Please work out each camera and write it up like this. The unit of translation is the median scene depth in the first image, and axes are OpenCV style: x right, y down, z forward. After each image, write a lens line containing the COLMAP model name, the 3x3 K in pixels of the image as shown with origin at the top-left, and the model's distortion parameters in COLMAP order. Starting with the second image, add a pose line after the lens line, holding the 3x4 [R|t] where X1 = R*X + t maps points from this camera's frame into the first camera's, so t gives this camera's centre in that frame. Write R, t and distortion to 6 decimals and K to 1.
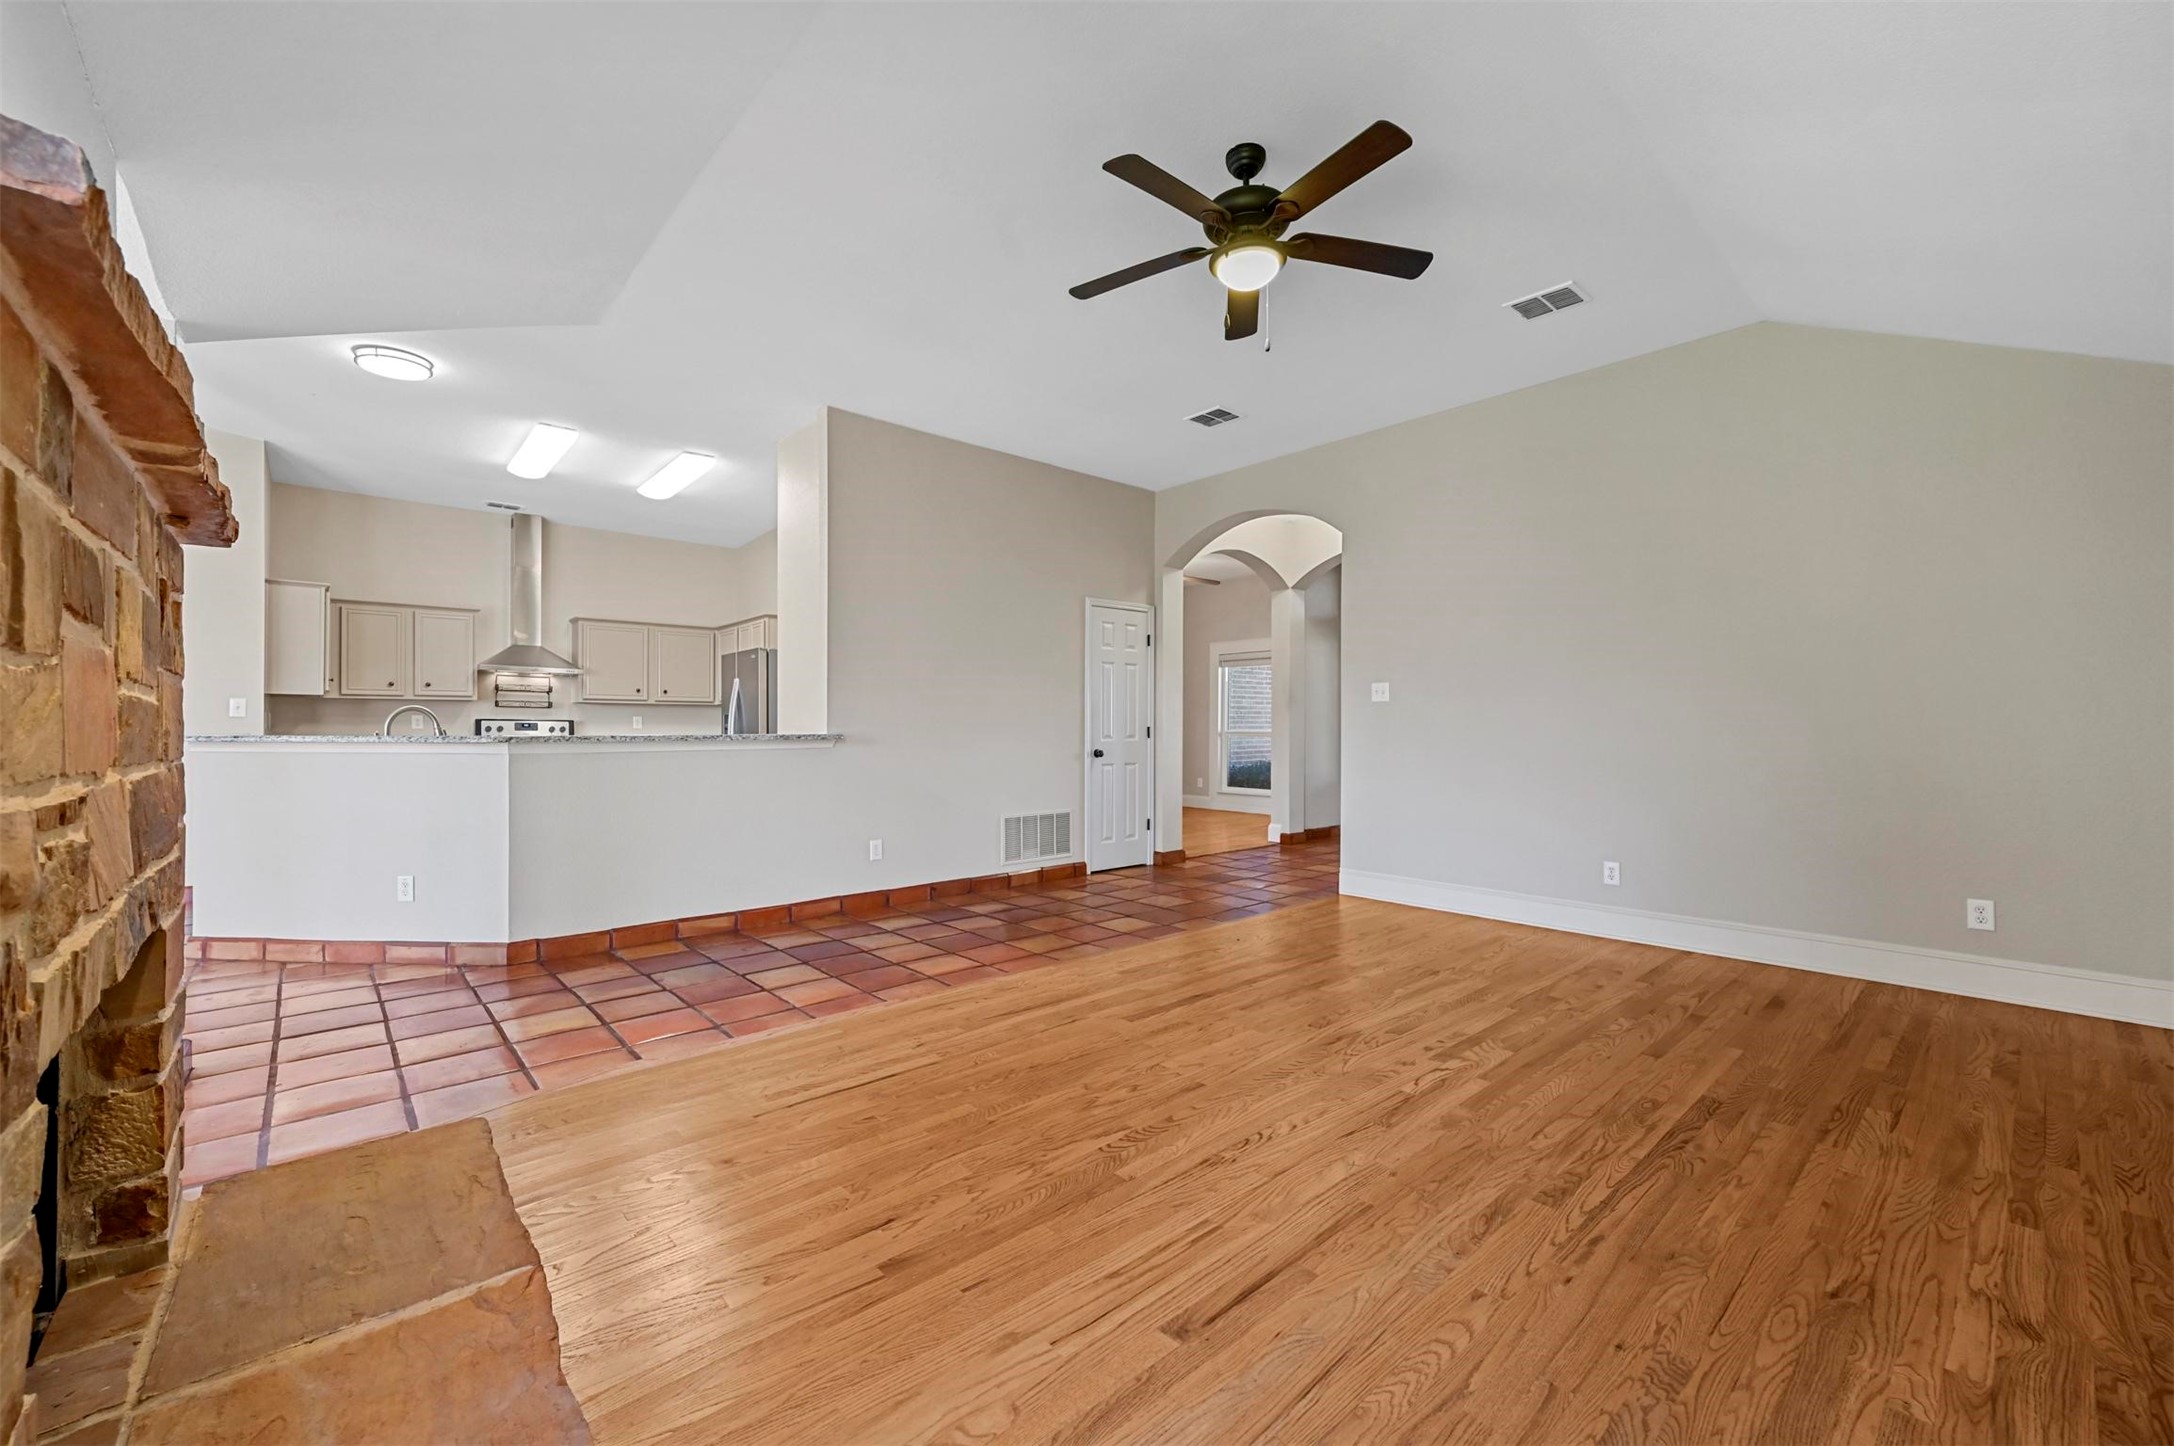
lens RADIAL K [[856.7, 0, 1092.9], [0, 856.7, 729.3], [0, 0, 1]] dist [-0.004269, 0.001865]
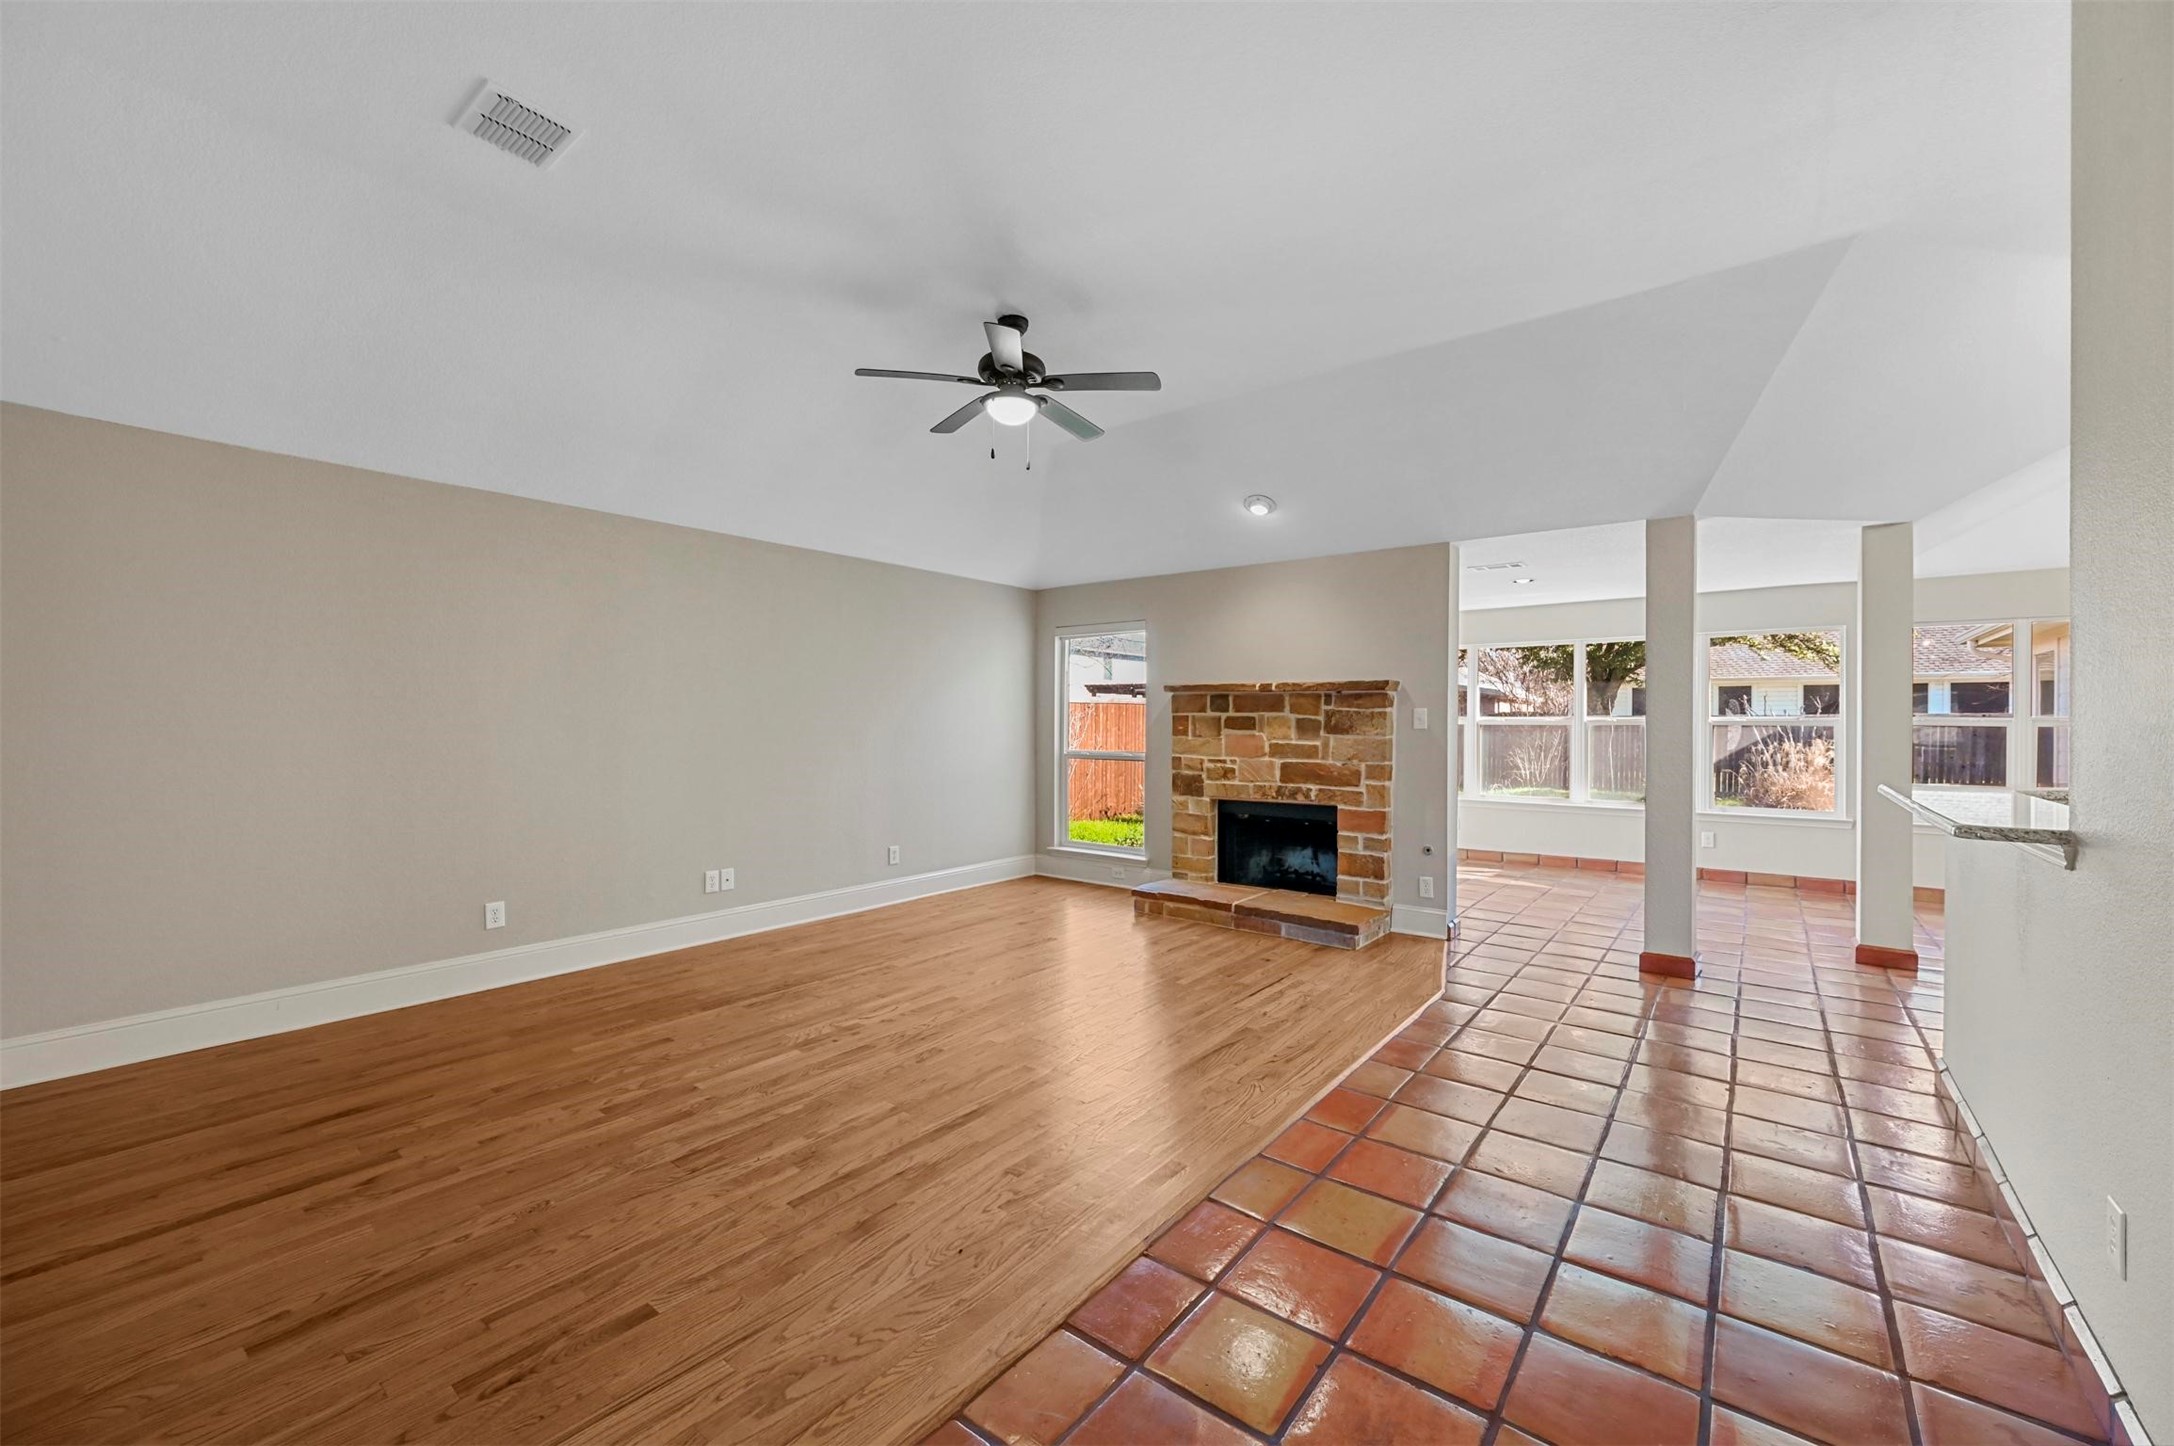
lens RADIAL K [[856.7, 0, 1090.9], [0, 856.7, 722.5], [0, 0, 1]] dist [-0.004269, 0.001865]
pose [[-0.984942, -0.003473, -0.172850, 0.205524], [-0.004696, 0.999967, 0.006663, -0.052723], [0.172821, 0.007374, -0.984926, 1.664160]]
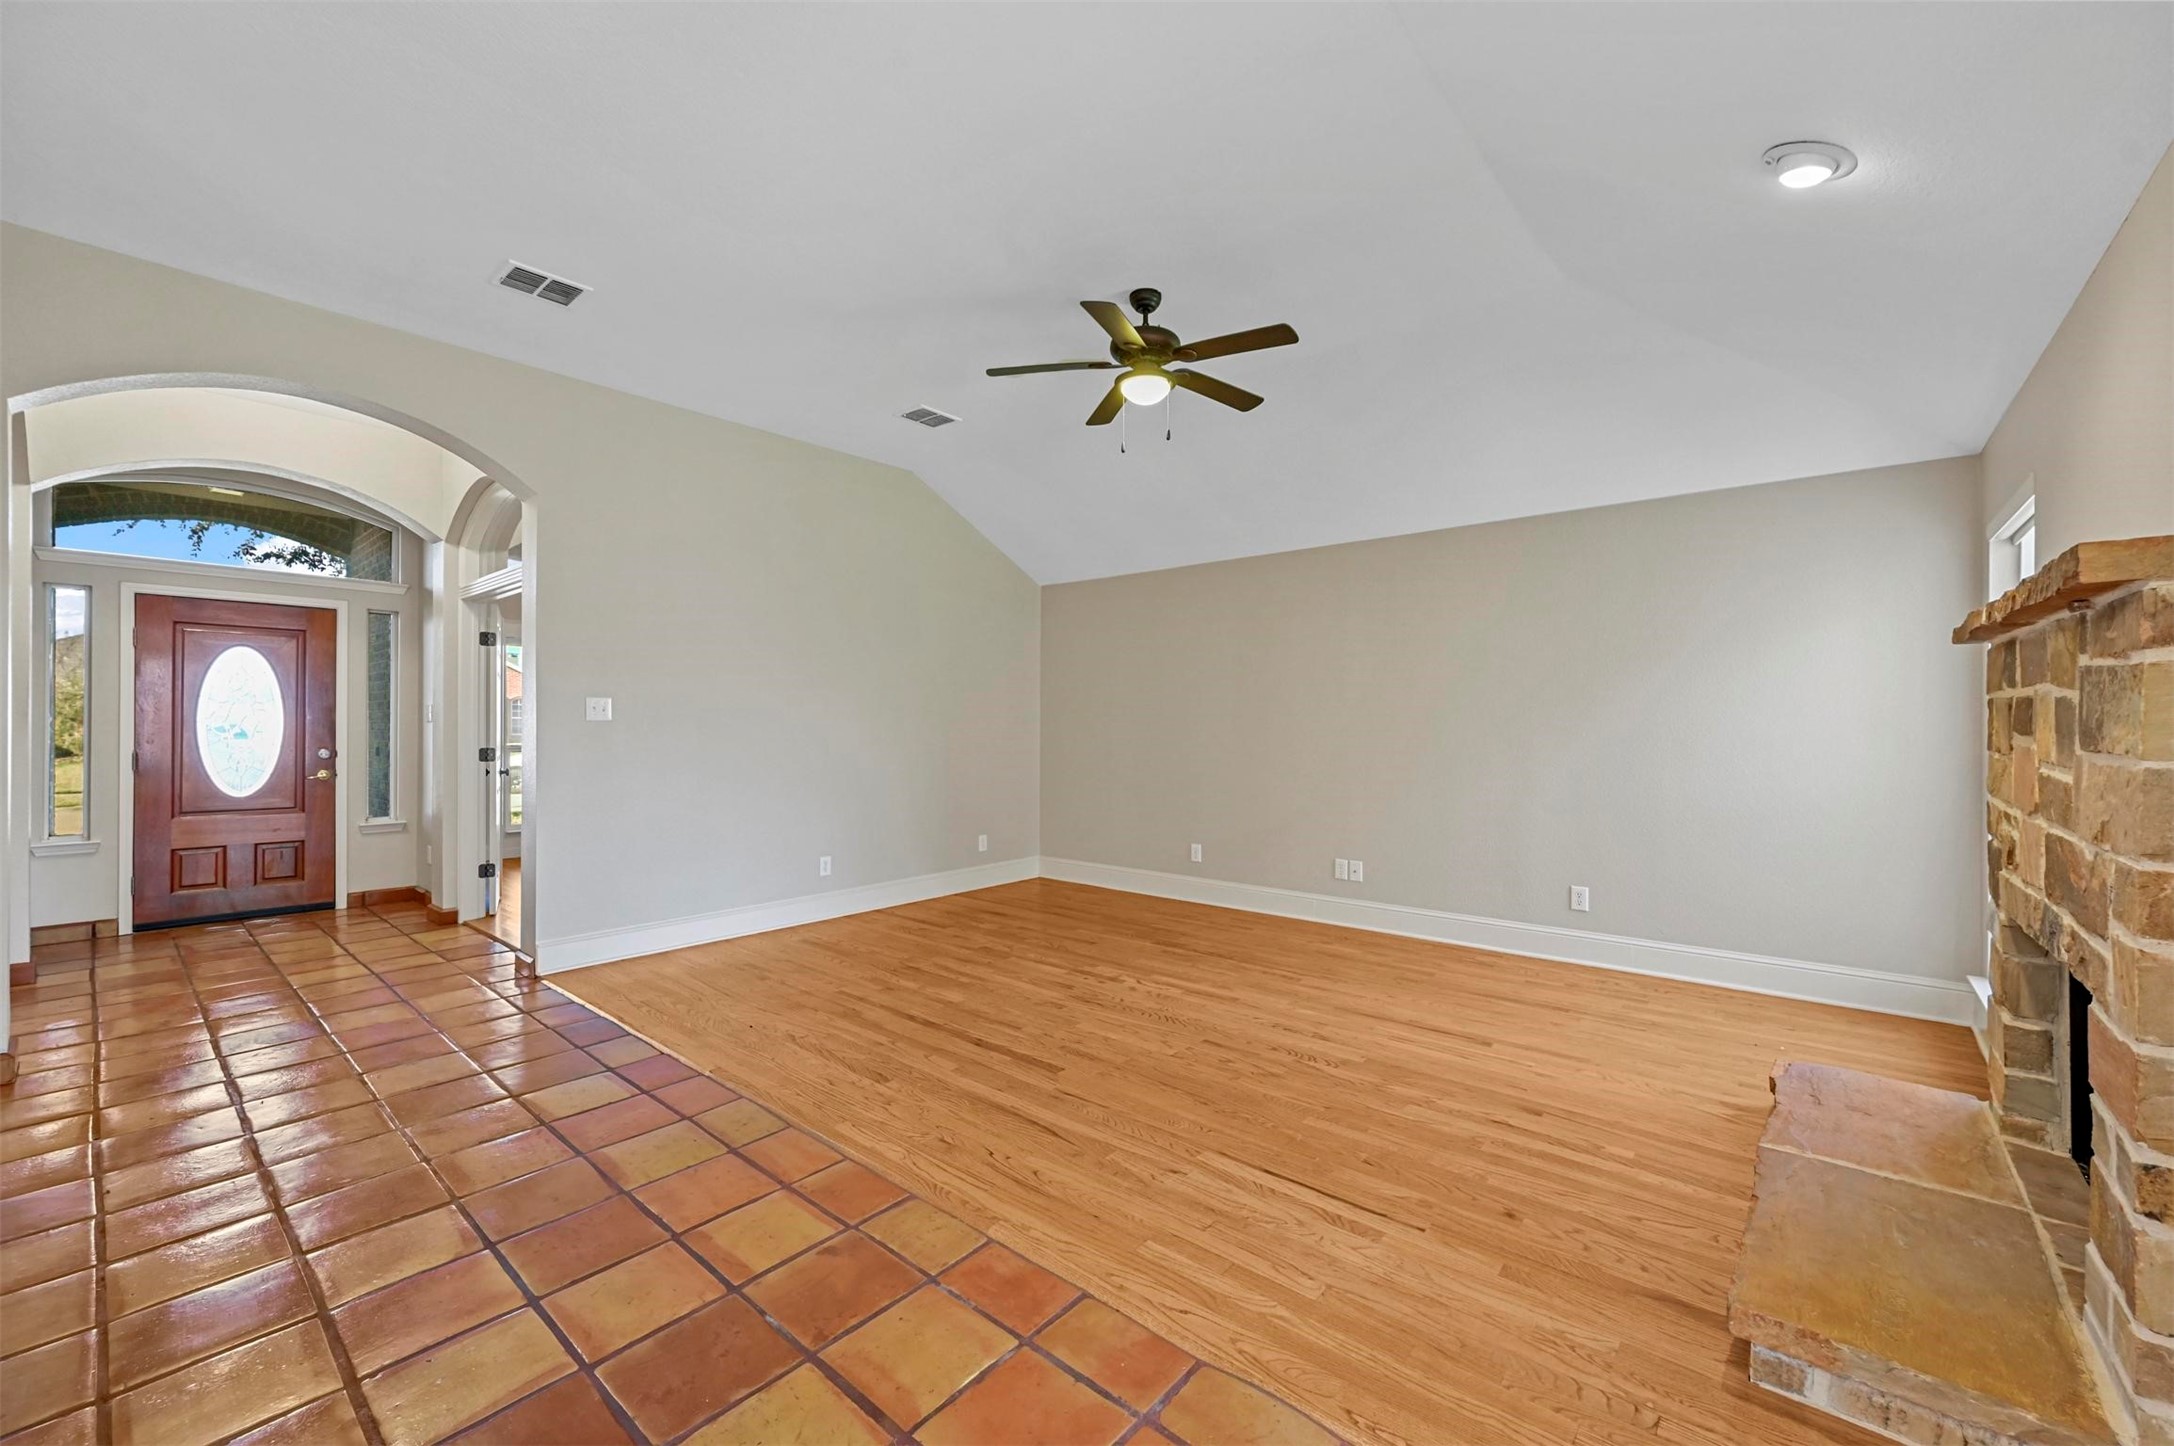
lens RADIAL K [[856.7, 0, 1097.1], [0, 856.7, 721.6], [0, 0, 1]] dist [-0.004269, 0.001865]
pose [[-0.134381, 0.001353, 0.990929, -0.749450], [0.002885, 0.999995, -0.000974, -0.040589], [-0.990925, 0.002728, -0.134385, 0.891676]]
